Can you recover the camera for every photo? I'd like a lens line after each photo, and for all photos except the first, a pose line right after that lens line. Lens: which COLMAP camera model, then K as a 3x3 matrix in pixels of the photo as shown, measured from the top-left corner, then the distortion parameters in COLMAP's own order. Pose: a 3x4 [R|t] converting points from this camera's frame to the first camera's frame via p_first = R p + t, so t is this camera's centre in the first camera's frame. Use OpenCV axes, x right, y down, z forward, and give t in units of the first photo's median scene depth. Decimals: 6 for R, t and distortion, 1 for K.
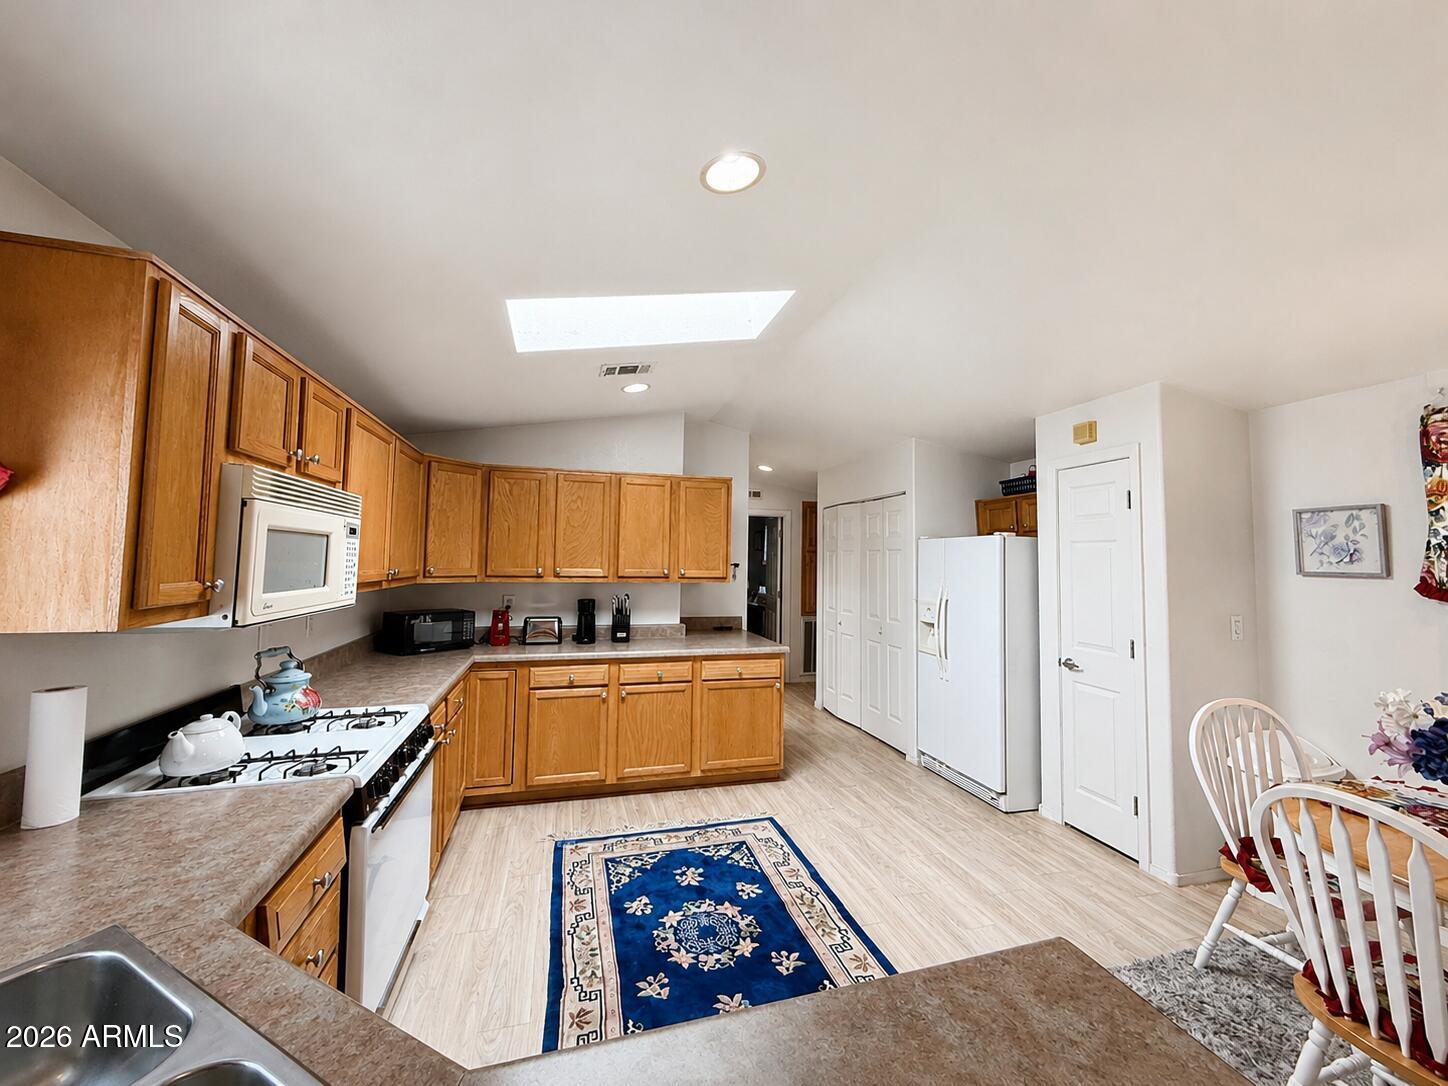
lens RADIAL K [[576.5, 0, 733.2], [0, 576.5, 531.1], [0, 0, 1]] dist [-0.003254, 0.000939]
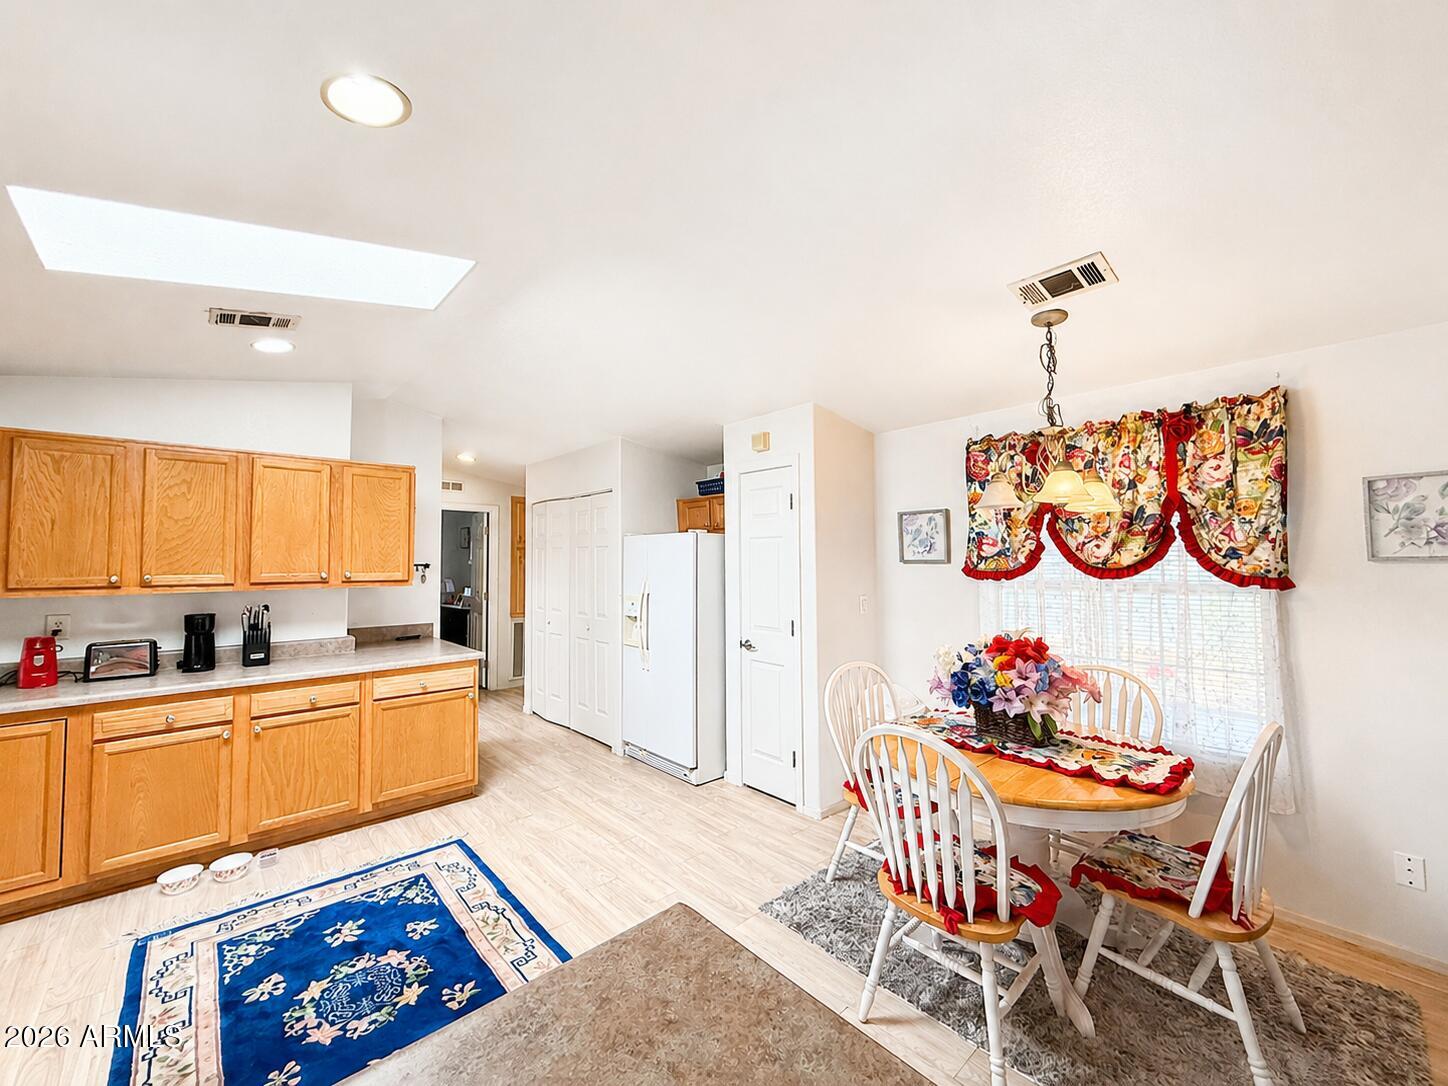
lens RADIAL K [[576.5, 0, 730.4], [0, 576.5, 539.7], [0, 0, 1]] dist [-0.003254, 0.000939]
pose [[0.896318, -0.004411, 0.443389, 0.049197], [-0.004821, 0.999794, 0.019692, 0.000566], [-0.443385, -0.019788, 0.896113, -0.000558]]
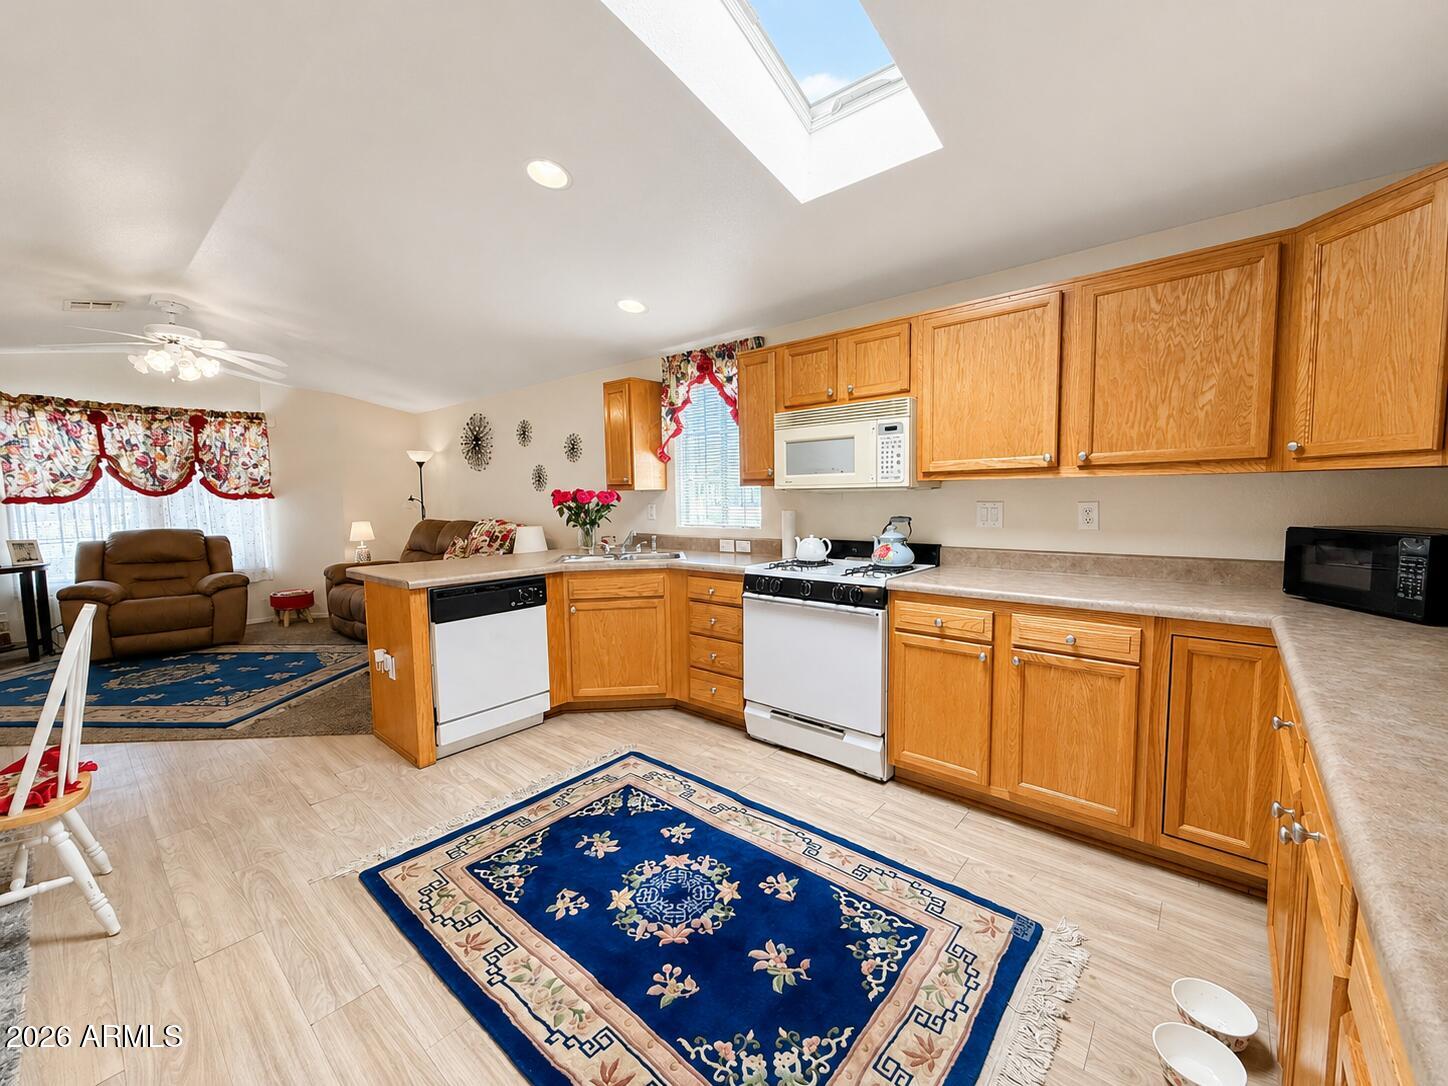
lens RADIAL K [[576.5, 0, 735.4], [0, 576.5, 539.2], [0, 0, 1]] dist [-0.003254, 0.000939]
pose [[-0.829539, 0.043659, -0.556739, 0.212970], [0.034682, 0.999043, 0.026667, 0.124357], [0.557370, 0.002813, -0.830259, 1.177392]]
